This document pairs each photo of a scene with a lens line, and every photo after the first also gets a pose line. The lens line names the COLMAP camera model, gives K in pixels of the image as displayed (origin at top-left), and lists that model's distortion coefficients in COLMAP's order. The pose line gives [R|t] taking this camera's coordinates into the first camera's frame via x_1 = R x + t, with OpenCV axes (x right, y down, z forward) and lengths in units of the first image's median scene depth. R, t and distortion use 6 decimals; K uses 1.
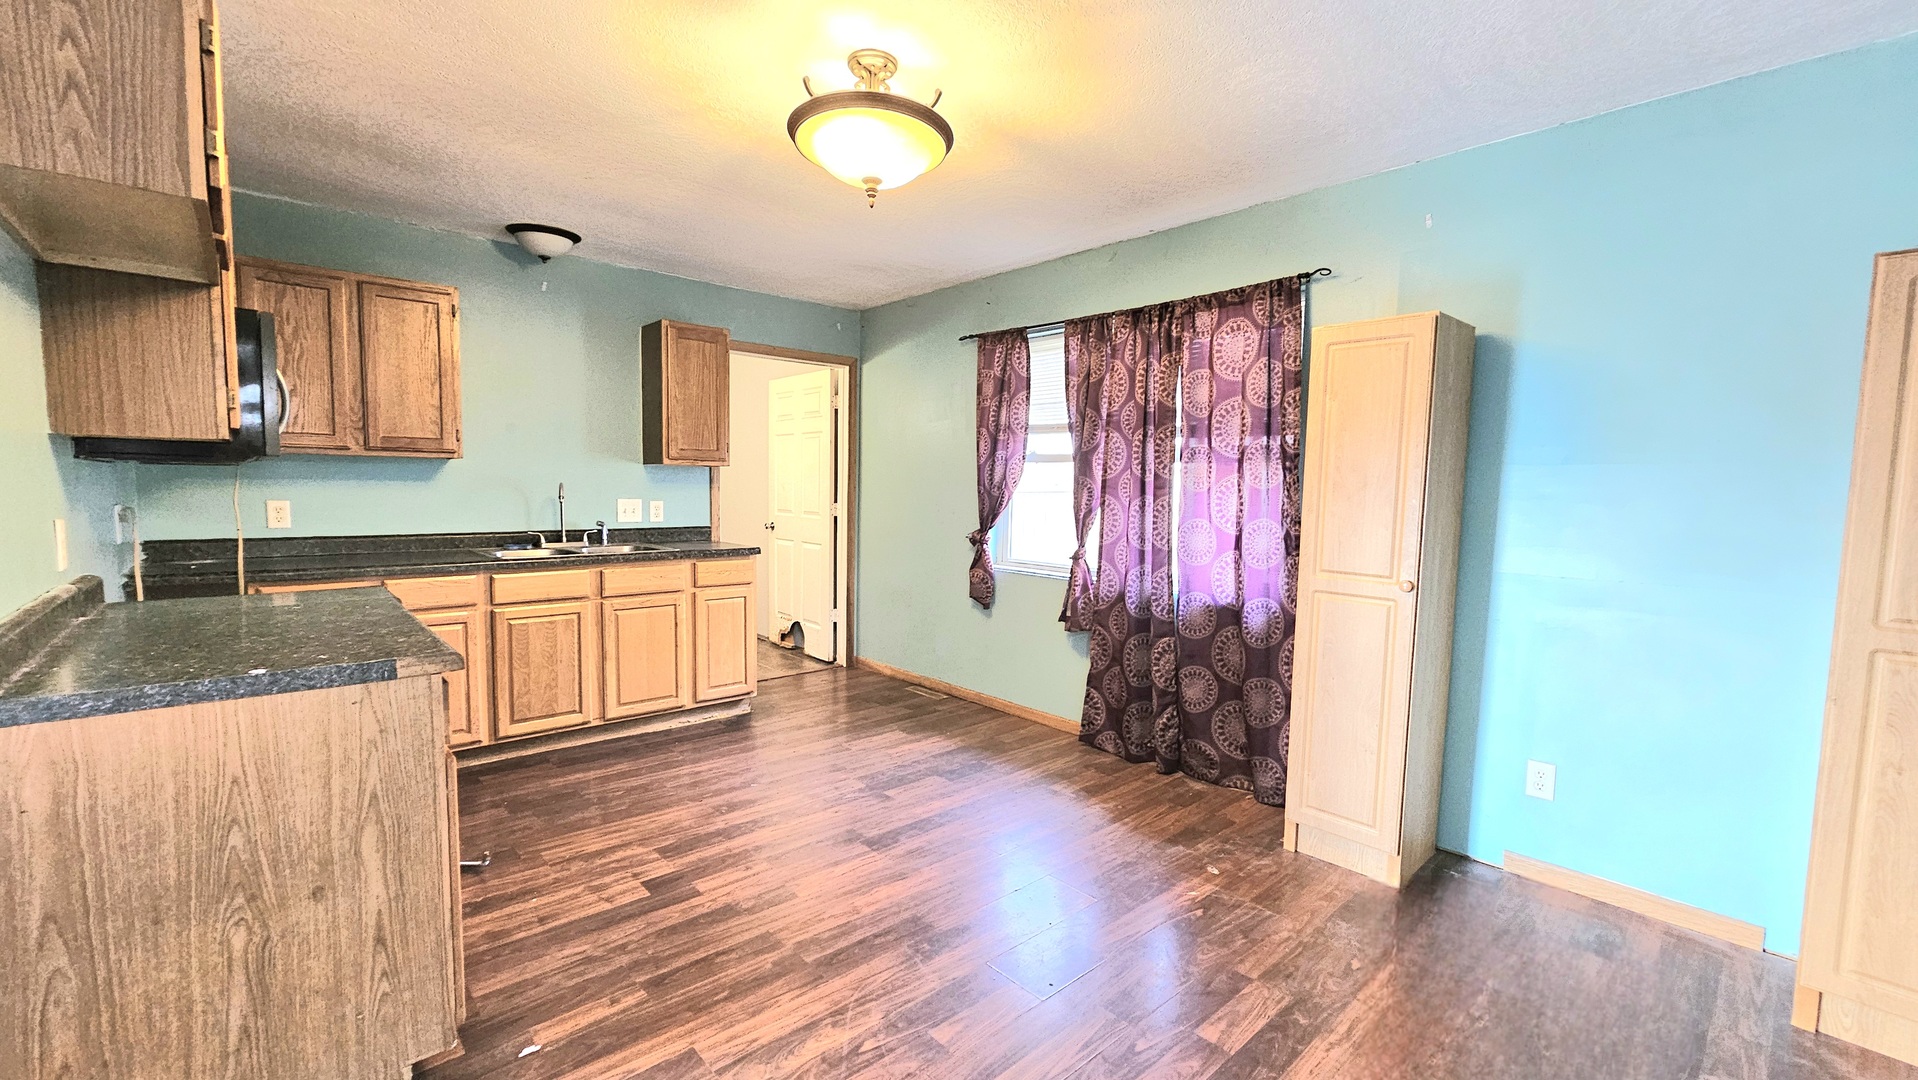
lens RADIAL K [[780.6, 0, 954.0], [0, 780.6, 547.8], [0, 0, 1]] dist [0.000997, -0.001747]
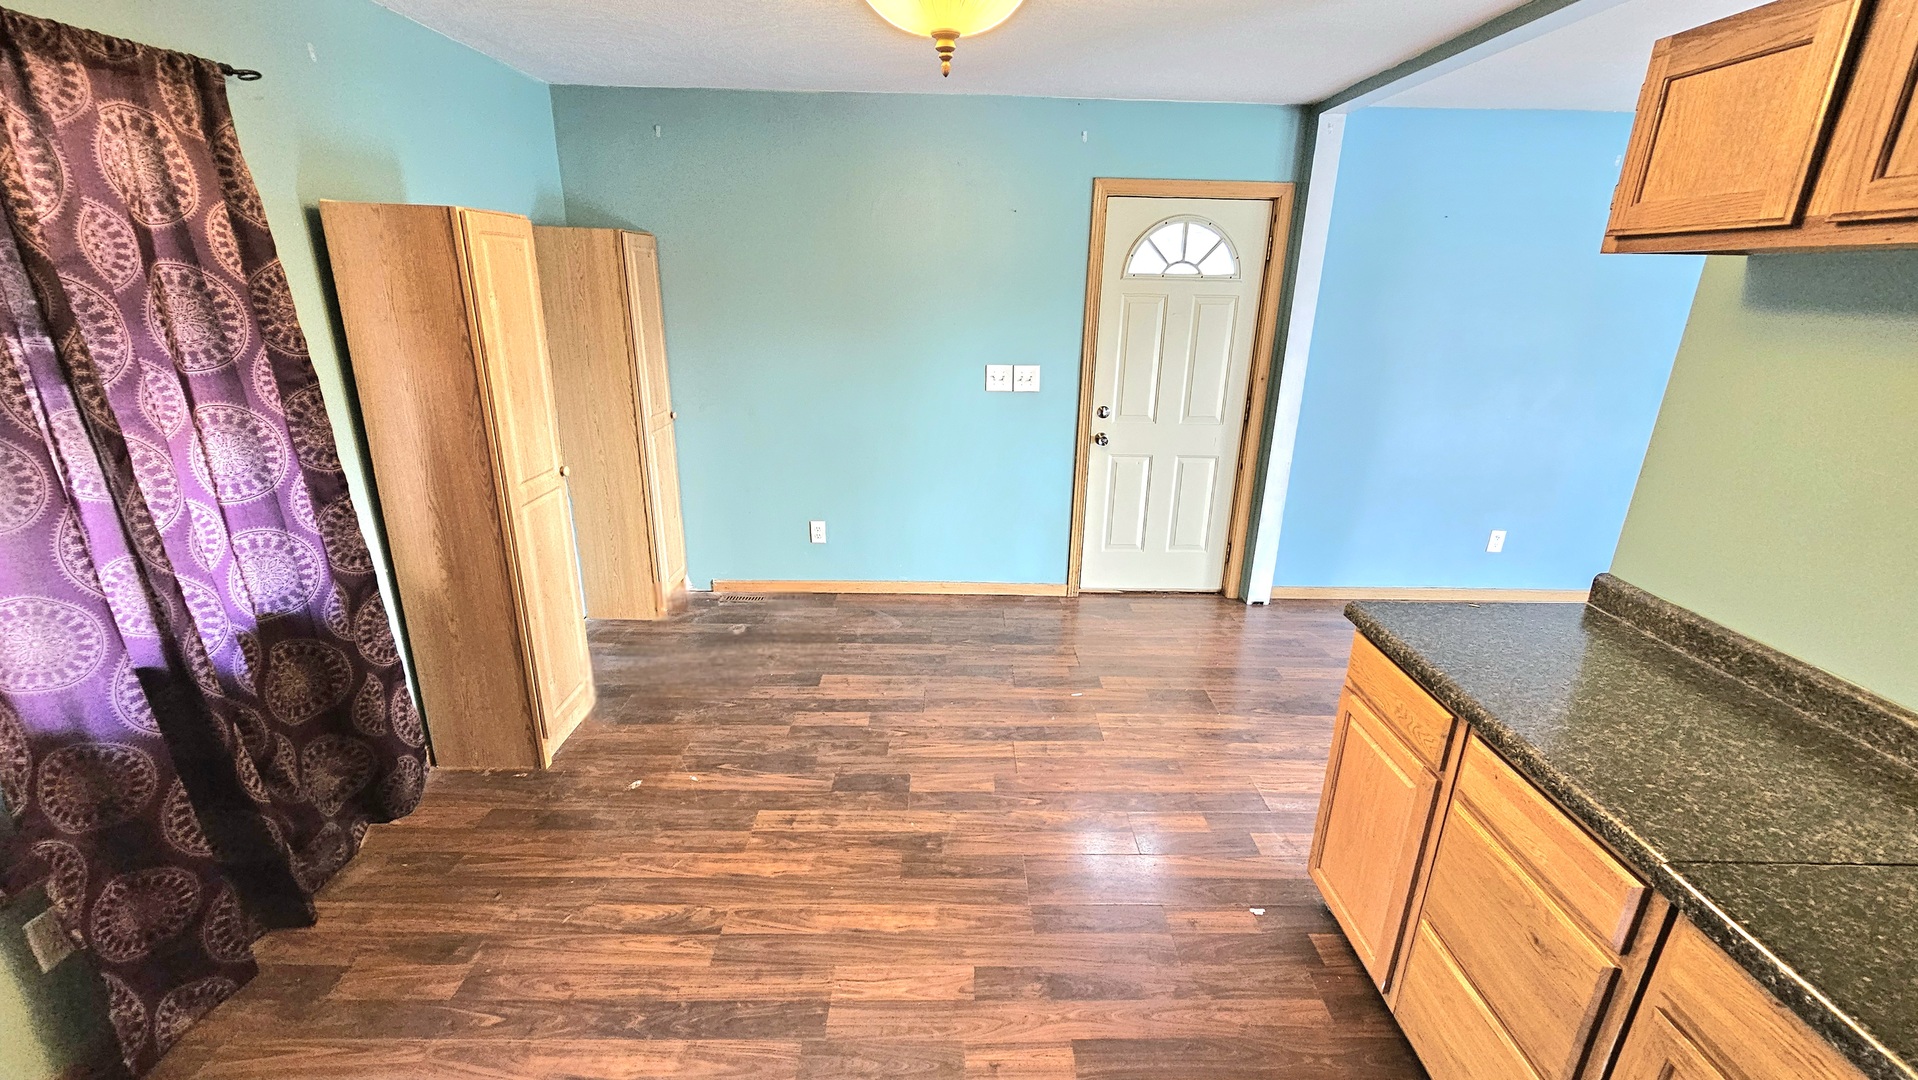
lens RADIAL K [[780.6, 0, 975.5], [0, 780.6, 539.3], [0, 0, 1]] dist [0.000997, -0.001747]
pose [[-0.762624, -0.237007, 0.601857, -0.415278], [0.015694, 0.923401, 0.383516, -0.202499], [-0.646651, 0.301924, -0.700489, 1.019054]]
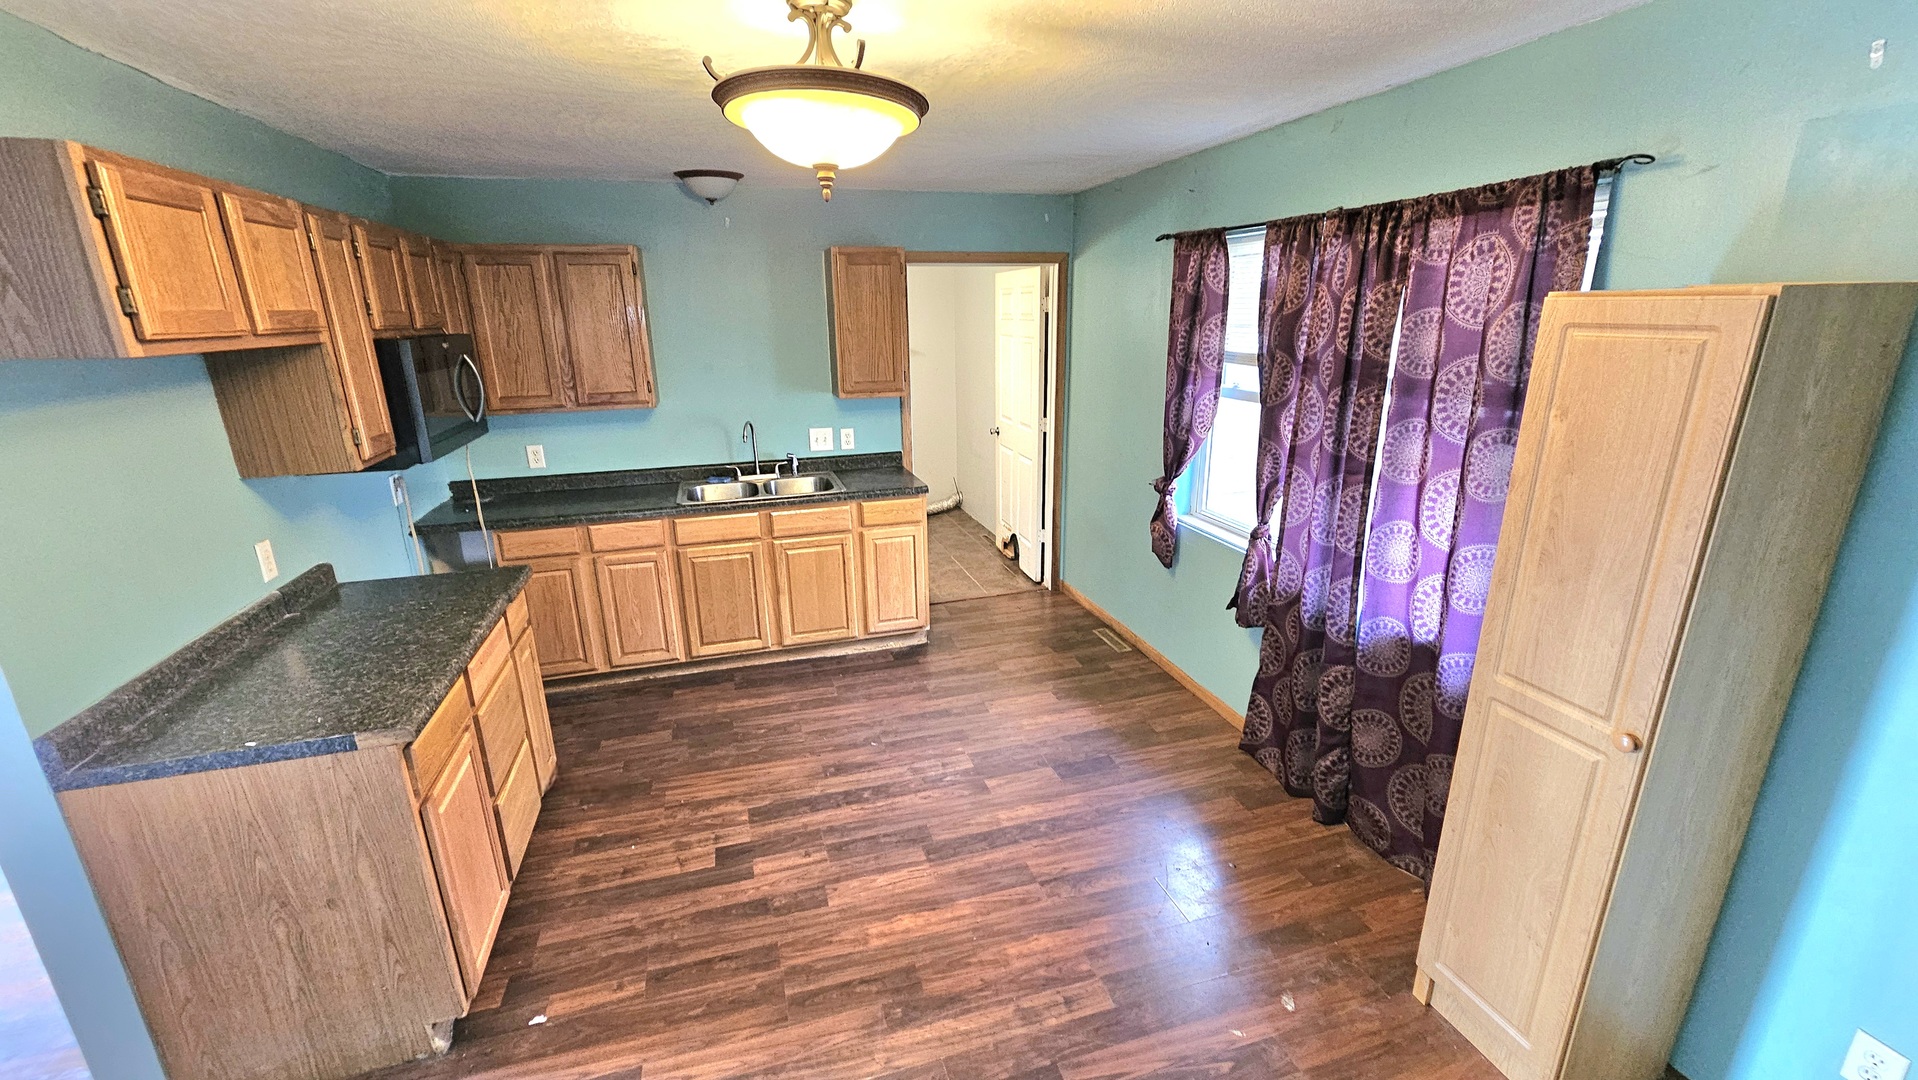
lens RADIAL K [[780.6, 0, 960.7], [0, 780.6, 544.5], [0, 0, 1]] dist [0.000997, -0.001747]
pose [[0.905846, 0.091947, -0.413508, 0.241576], [-0.002741, 0.977411, 0.211331, -0.166196], [0.423598, -0.190300, 0.885636, 0.180366]]
